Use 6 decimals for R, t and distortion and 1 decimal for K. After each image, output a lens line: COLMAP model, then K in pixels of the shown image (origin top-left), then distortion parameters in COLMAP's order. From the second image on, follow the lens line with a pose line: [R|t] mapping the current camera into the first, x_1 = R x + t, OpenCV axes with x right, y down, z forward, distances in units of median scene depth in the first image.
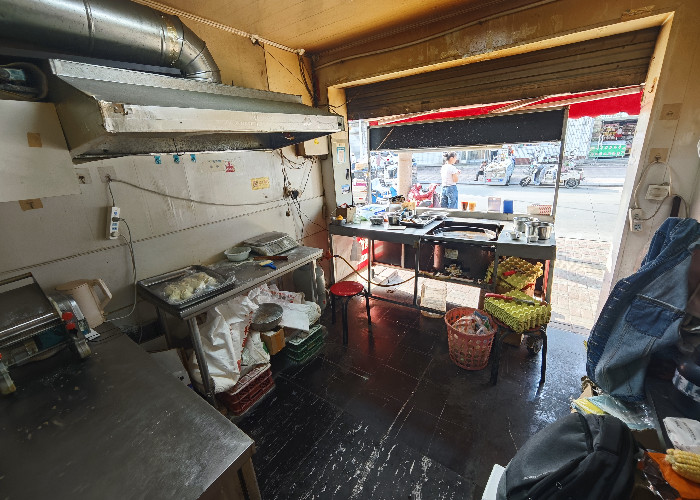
lens RADIAL K [[289.6, 0, 352.0], [0, 289.6, 234.8], [0, 0, 1]] dist [0.000136, -0.000089]
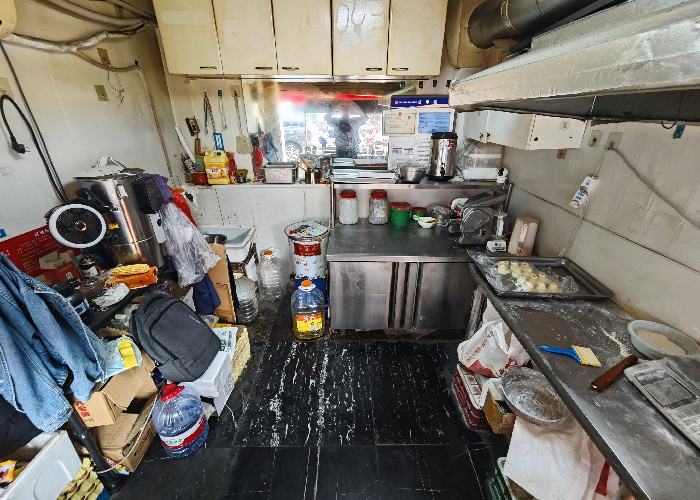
lens RADIAL K [[292.5, 0, 350.0], [0, 292.5, 250.0], [0, 0, 1]] dist [-0.000322, -0.000099]
pose [[-0.825153, 0.293454, -0.482709, 0.243797], [-0.120093, 0.743832, 0.657489, -0.338321], [0.551997, 0.600498, -0.578533, 0.961351]]
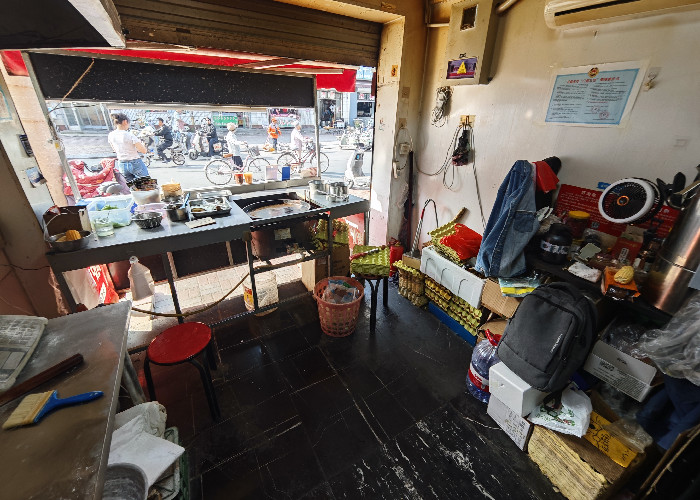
lens RADIAL K [[289.6, 0, 352.0], [0, 289.6, 234.8], [0, 0, 1]] dist [0.000136, -0.000089]
pose [[0.426669, -0.295830, 0.854657, -0.373301], [0.208889, 0.951674, 0.225128, -0.100258], [-0.879954, 0.082474, 0.467845, 0.486161]]
